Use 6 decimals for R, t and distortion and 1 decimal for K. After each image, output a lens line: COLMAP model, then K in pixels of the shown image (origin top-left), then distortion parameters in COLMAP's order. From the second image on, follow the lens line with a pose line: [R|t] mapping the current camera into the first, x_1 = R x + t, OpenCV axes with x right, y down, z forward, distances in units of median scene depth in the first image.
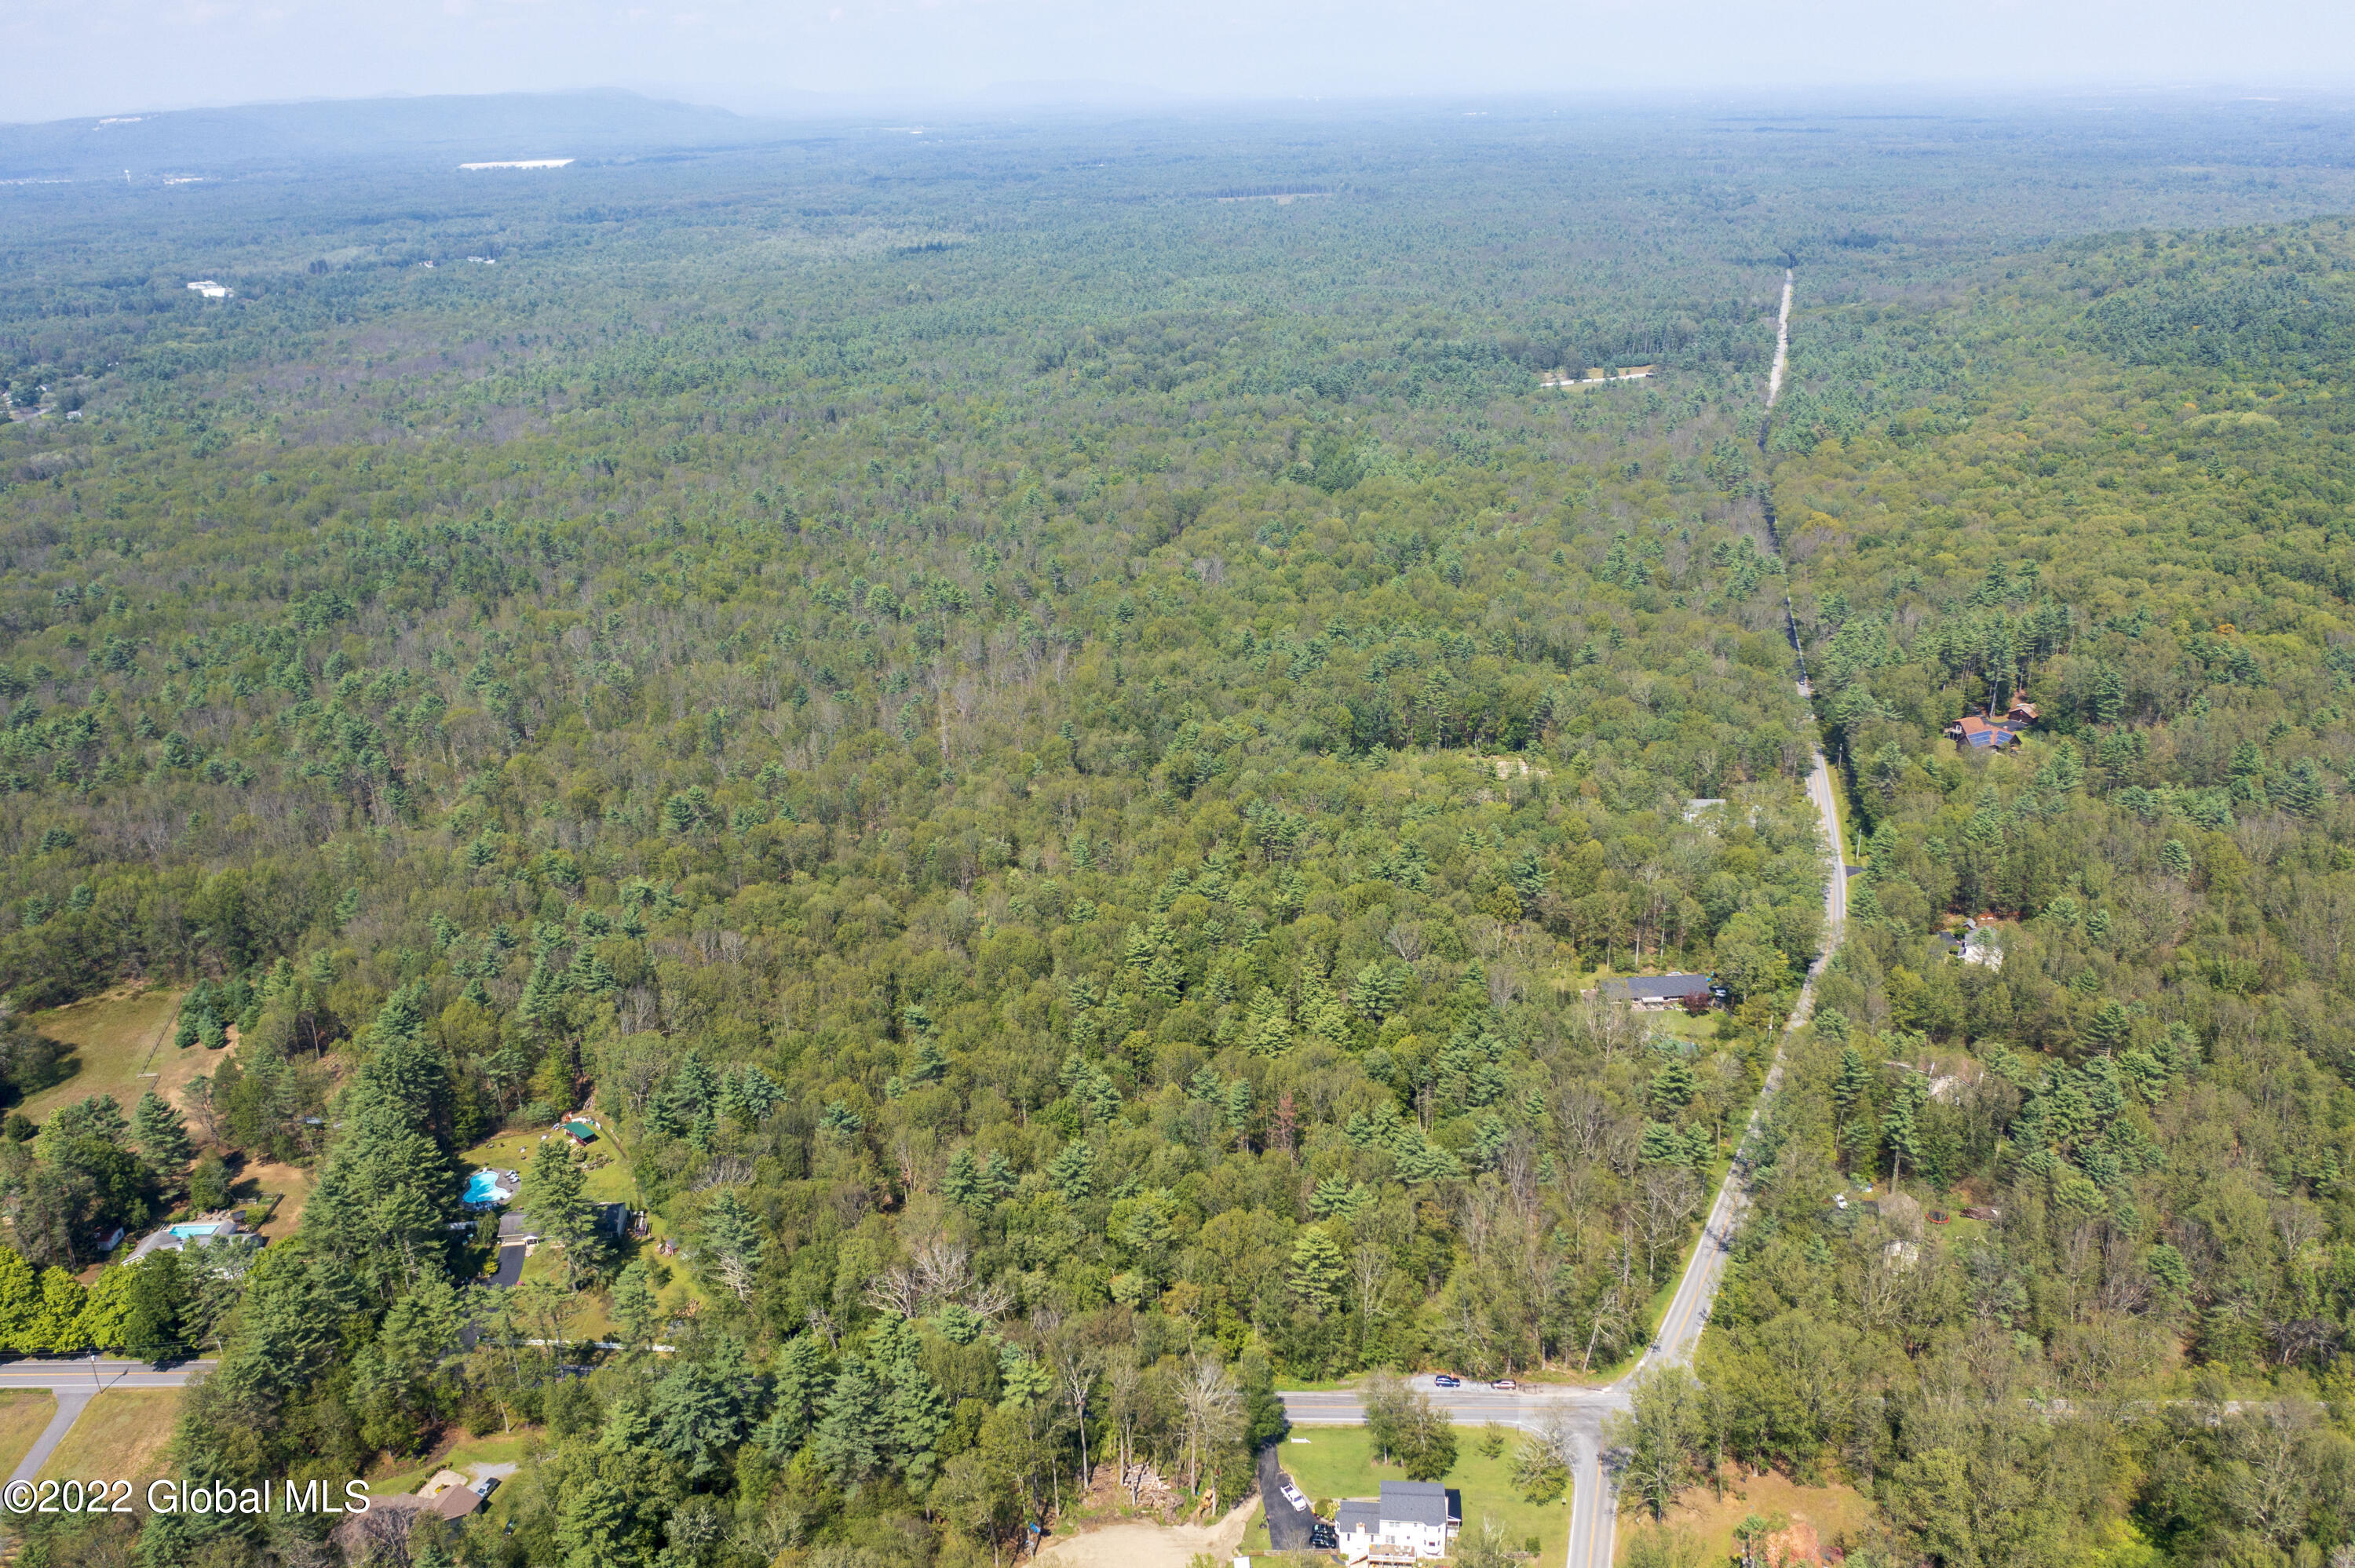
lens RADIAL K [[1869.6, 0, 1162.6], [0, 1869.6, 779.4], [0, 0, 1]] dist [-0.010576, -0.011063]
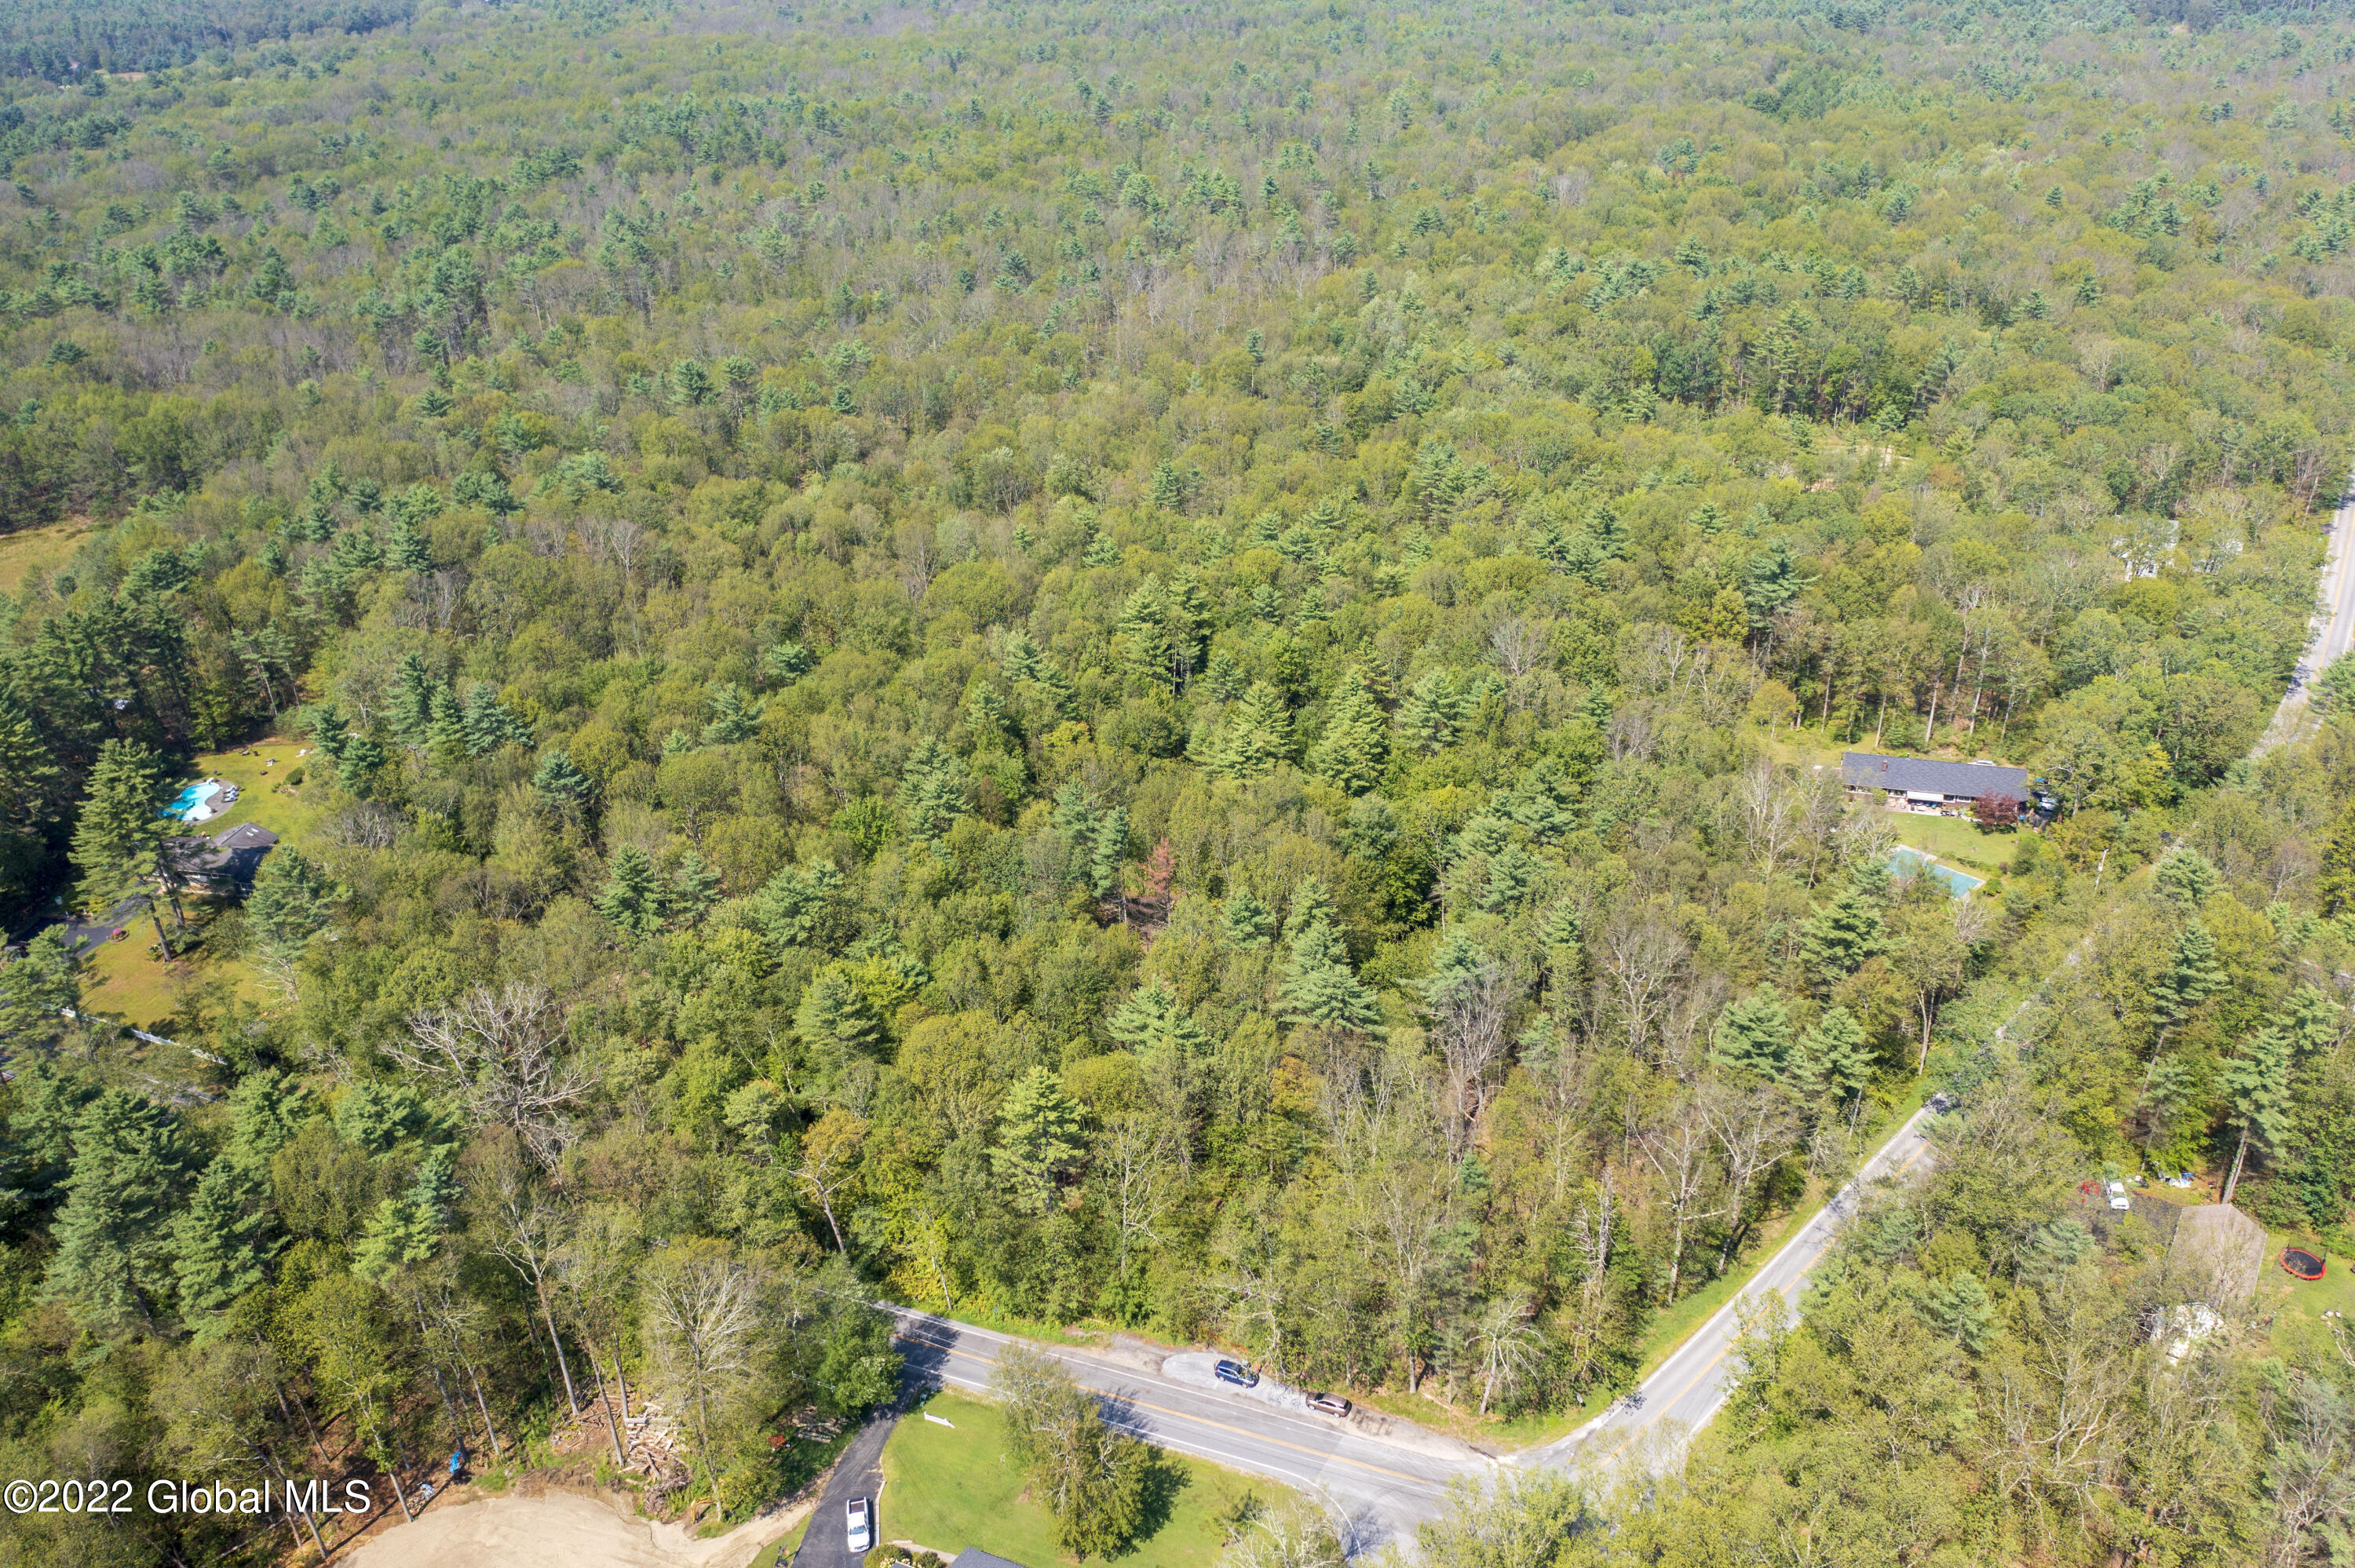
lens RADIAL K [[1869.6, 0, 1166.5], [0, 1869.6, 784.8], [0, 0, 1]] dist [-0.010576, -0.011063]
pose [[0.953507, 0.147629, -0.262735, 0.201374], [-0.108666, 0.981574, 0.157174, 0.048890], [0.281097, -0.121316, 0.951981, 0.379256]]
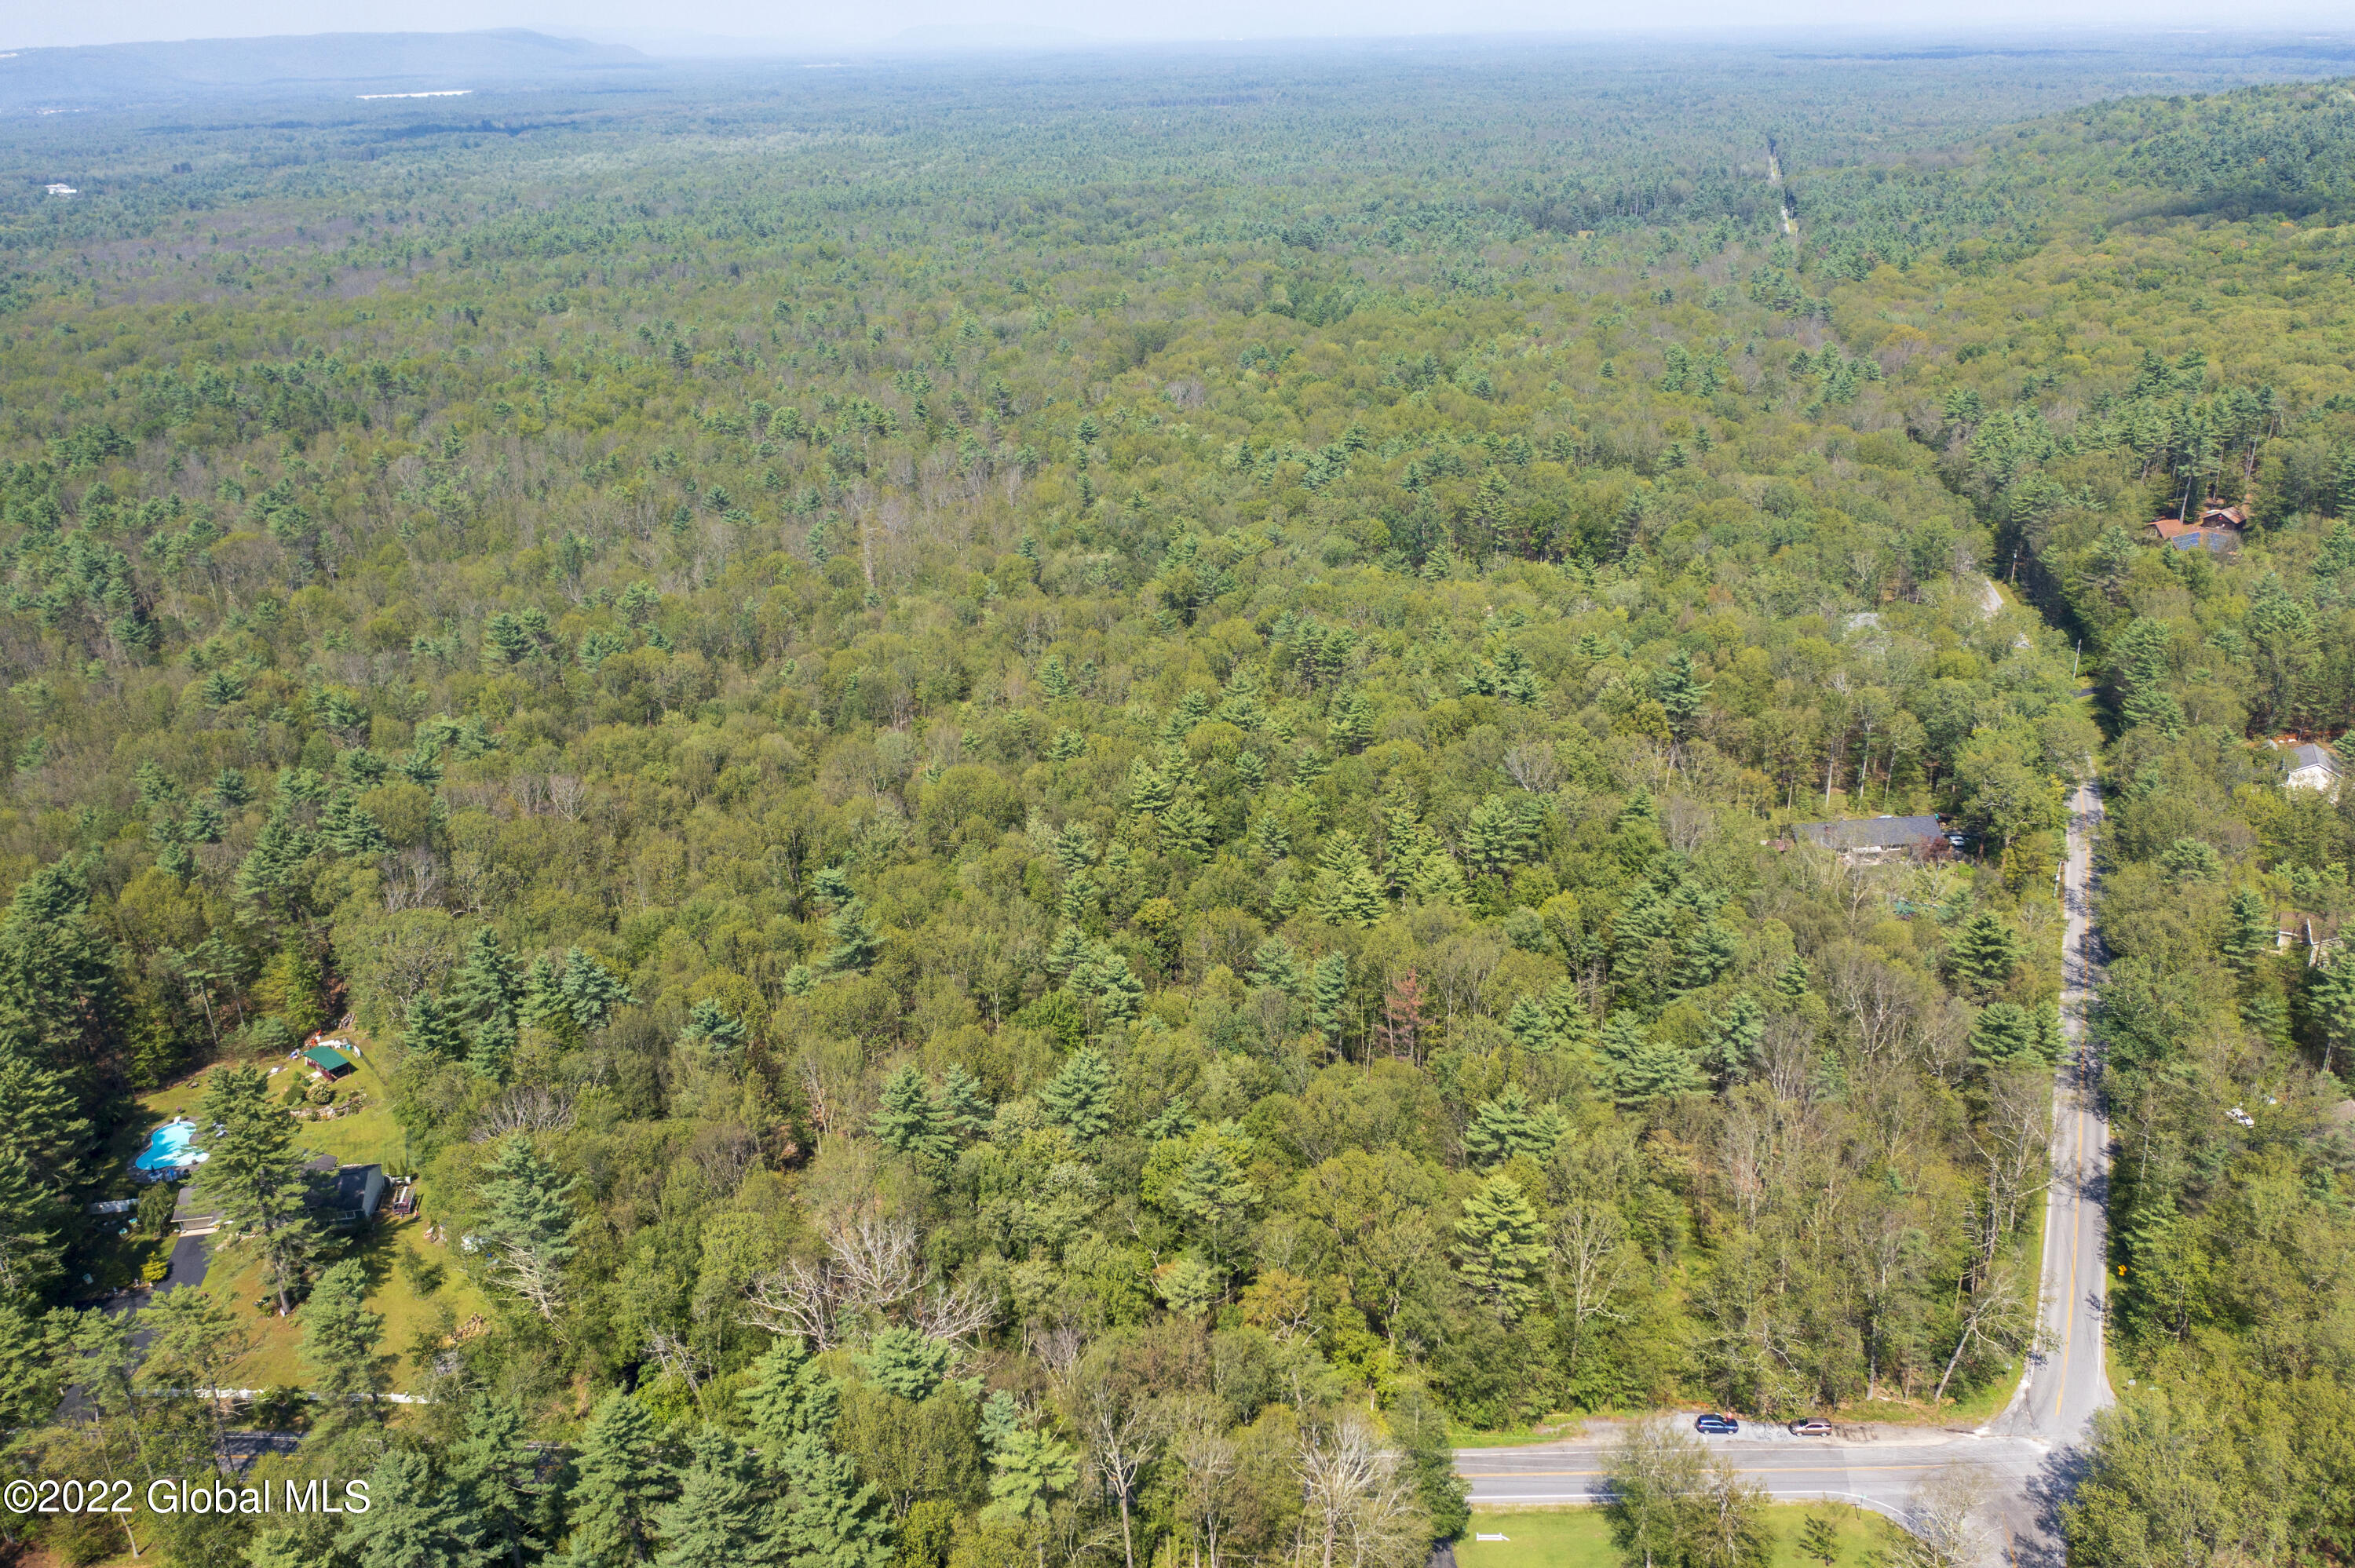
lens RADIAL K [[1869.6, 0, 1170.7], [0, 1869.6, 774.1], [0, 0, 1]] dist [-0.010576, -0.011063]
pose [[0.999006, -0.014285, 0.042215, -0.037175], [0.013409, 0.999690, 0.020960, 0.076260], [-0.042501, -0.020374, 0.998889, 0.322259]]
